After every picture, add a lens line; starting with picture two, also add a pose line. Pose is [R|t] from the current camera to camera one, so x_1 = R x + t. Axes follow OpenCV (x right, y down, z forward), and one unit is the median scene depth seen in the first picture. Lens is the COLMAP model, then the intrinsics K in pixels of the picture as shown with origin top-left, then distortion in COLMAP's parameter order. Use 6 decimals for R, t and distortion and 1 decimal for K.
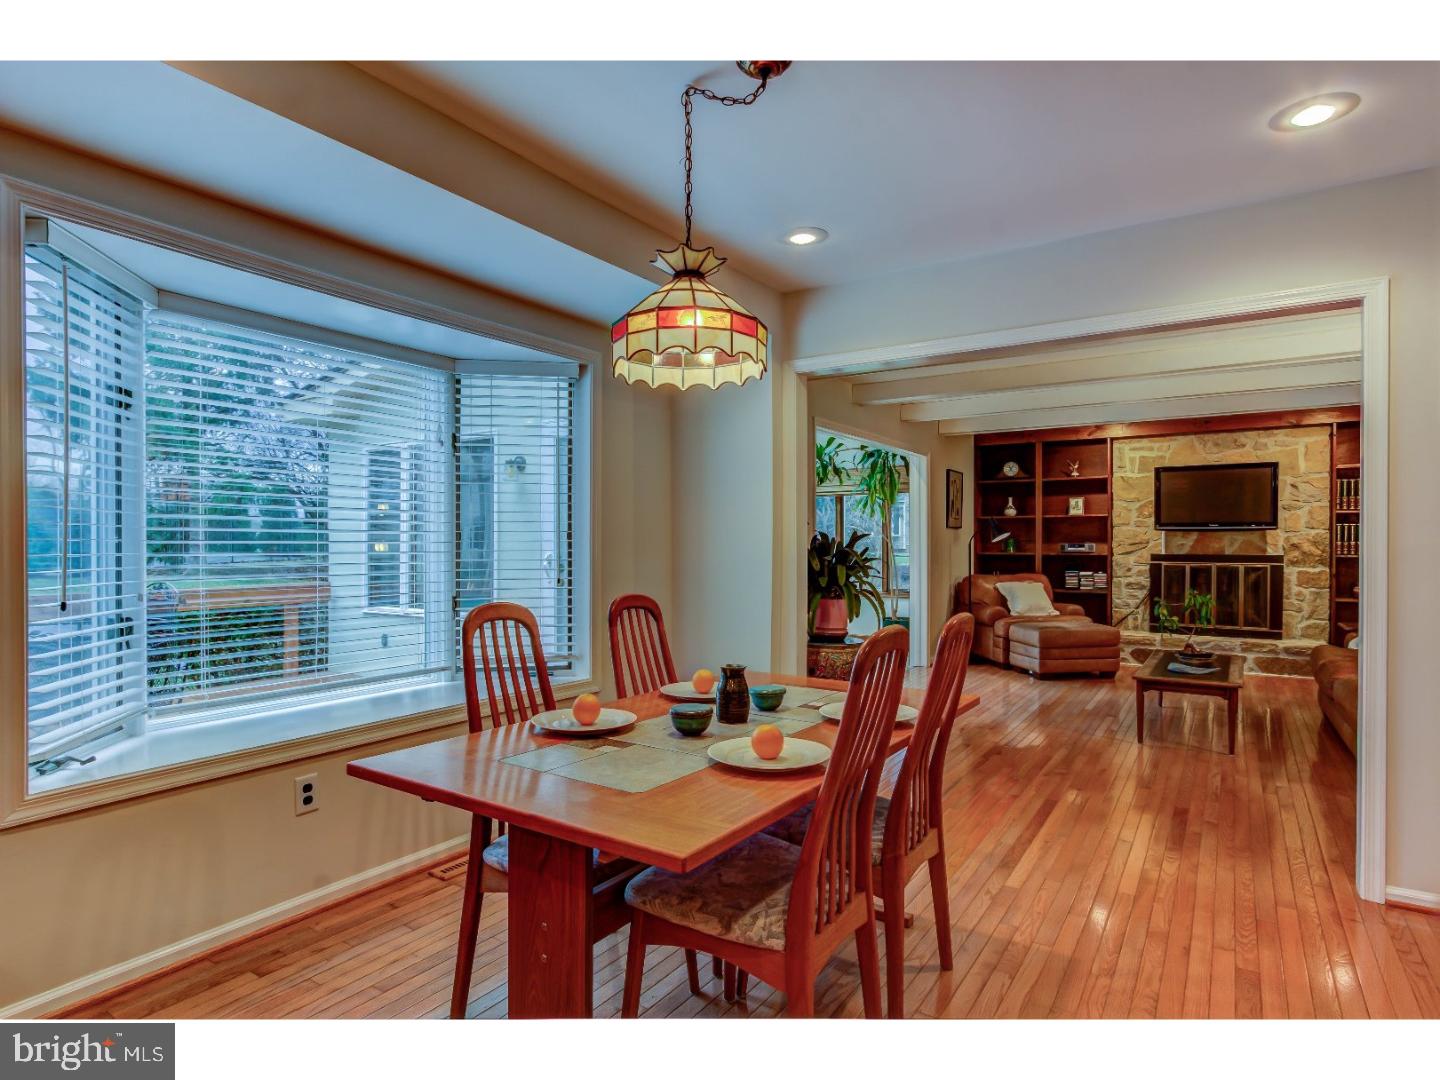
lens RADIAL K [[781.5, 0, 714.5], [0, 781.5, 549.1], [0, 0, 1]] dist [-0.007636, -0.001049]
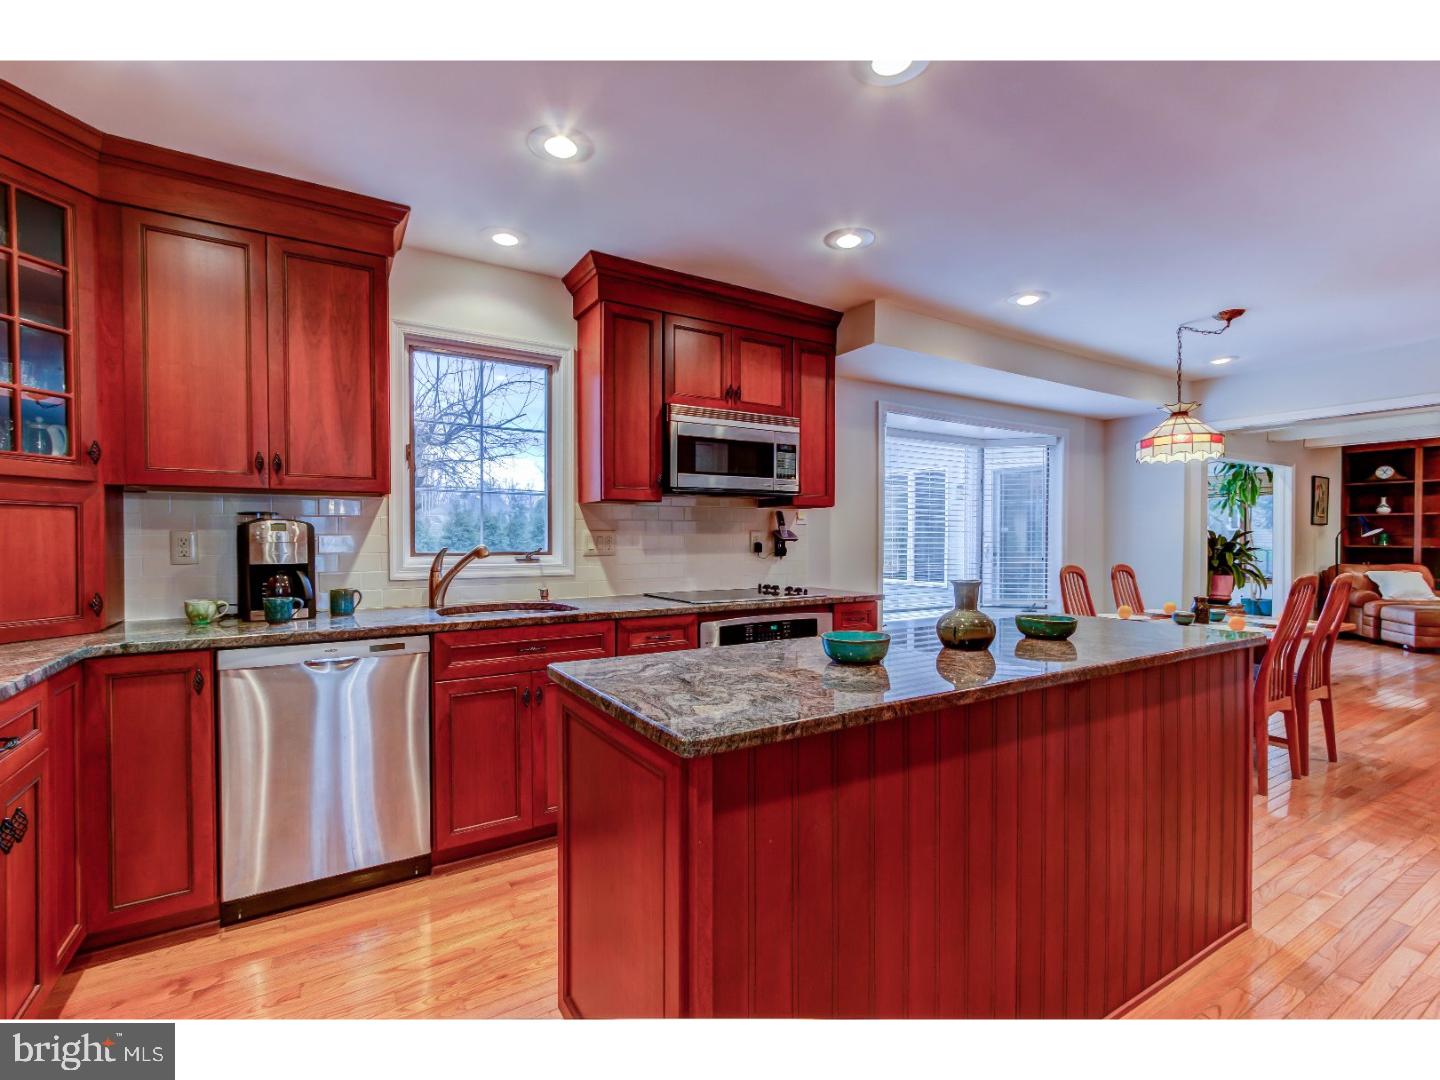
lens RADIAL K [[661.2, 0, 697.3], [0, 661.2, 546.4], [0, 0, 1]] dist [-0.008163, 0.004718]
pose [[0.902639, 0.007352, -0.430336, -0.128188], [-0.003957, 0.999954, 0.008783, 0.001076], [0.430380, -0.006225, 0.902626, -0.346387]]
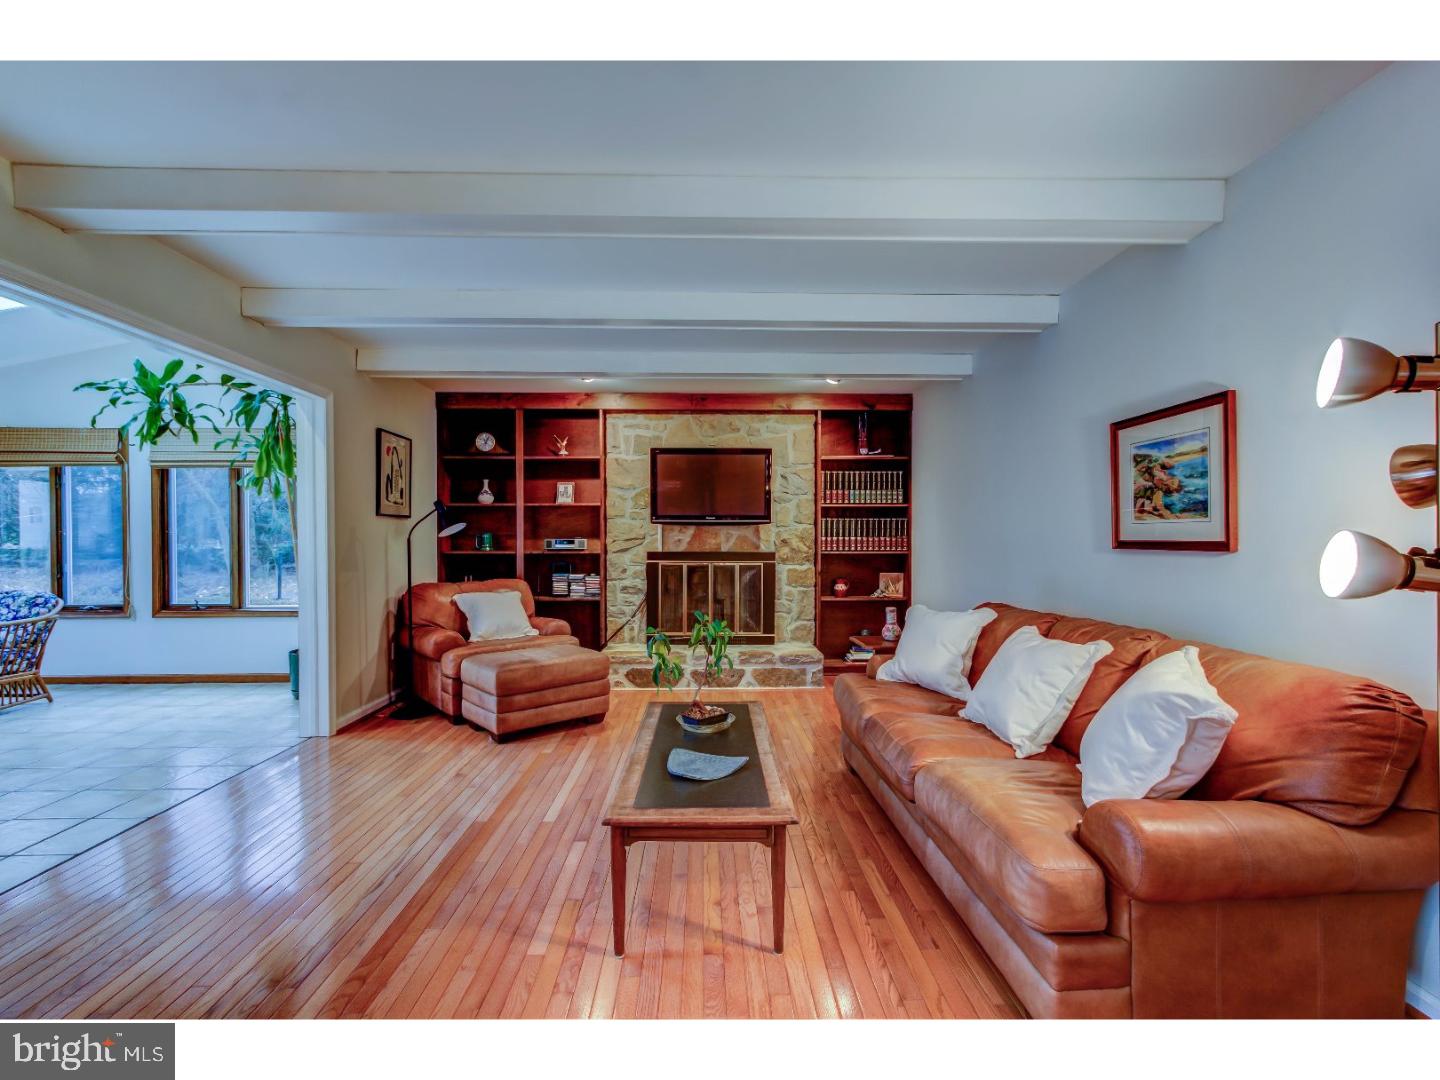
lens RADIAL K [[661.2, 0, 722.0], [0, 661.2, 548.4], [0, 0, 1]] dist [-0.008163, 0.004718]
pose [[0.817517, -0.006560, 0.575867, 0.230079], [0.005078, 0.999978, 0.004181, 0.000130], [-0.575882, -0.000494, 0.817533, 0.396528]]
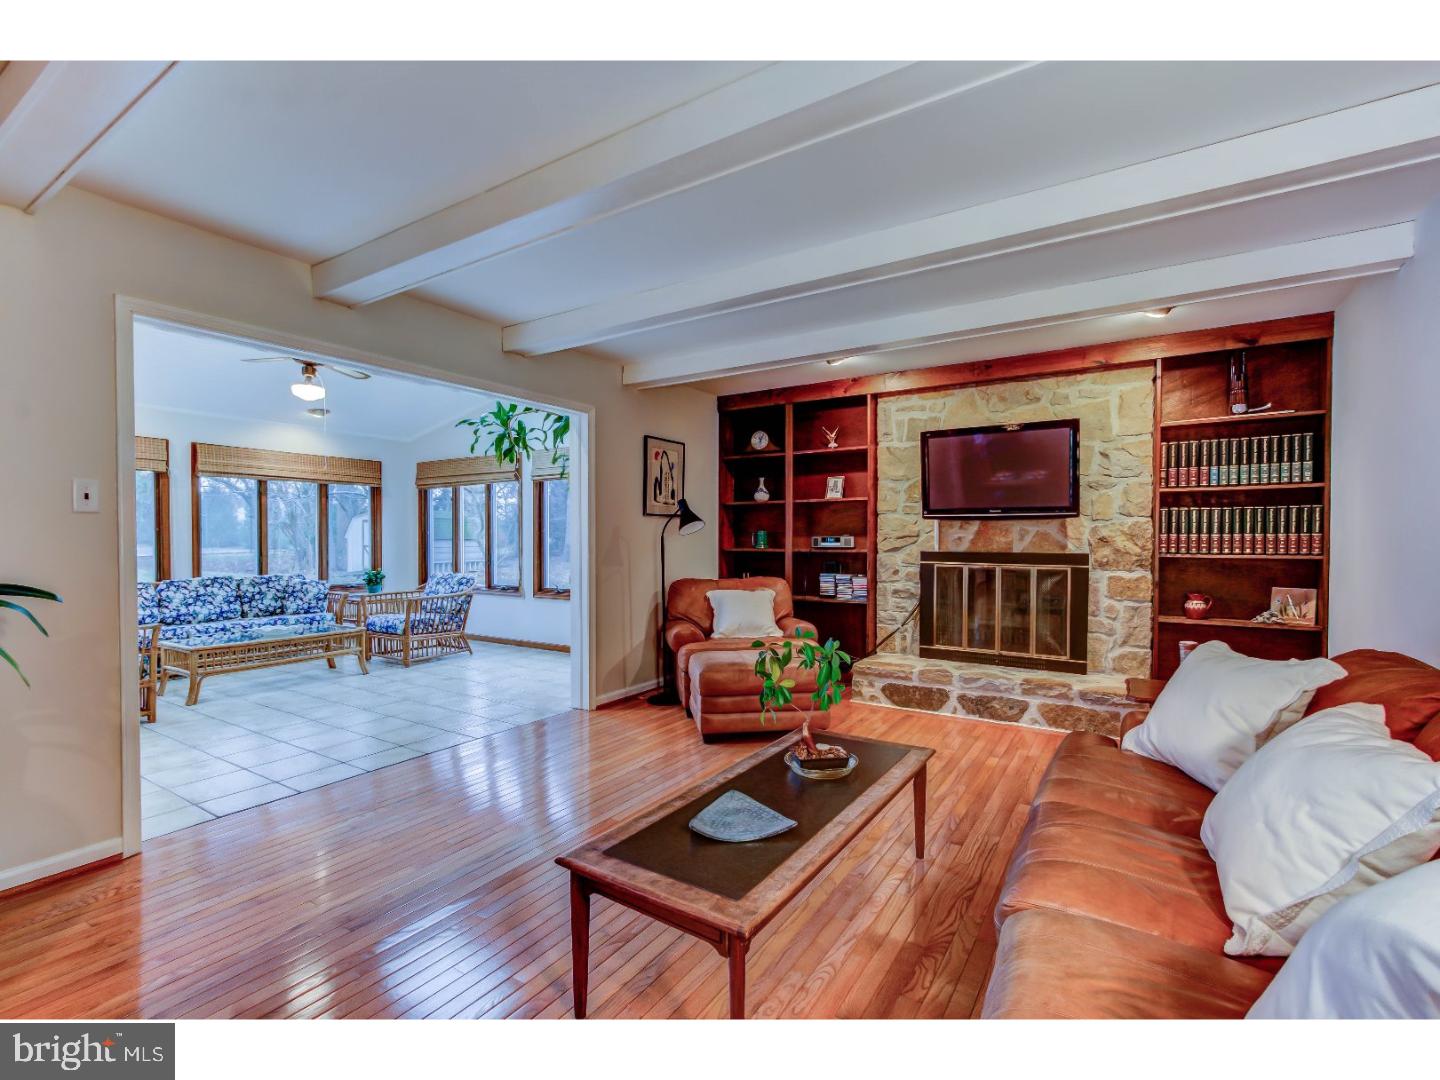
lens RADIAL K [[661.2, 0, 717.3], [0, 661.2, 548.8], [0, 0, 1]] dist [-0.008163, 0.004718]
pose [[0.999944, 0.001332, 0.010518, 0.388330], [-0.001415, 0.999968, 0.007862, -0.000705], [-0.010508, -0.007876, 0.999914, 0.407651]]
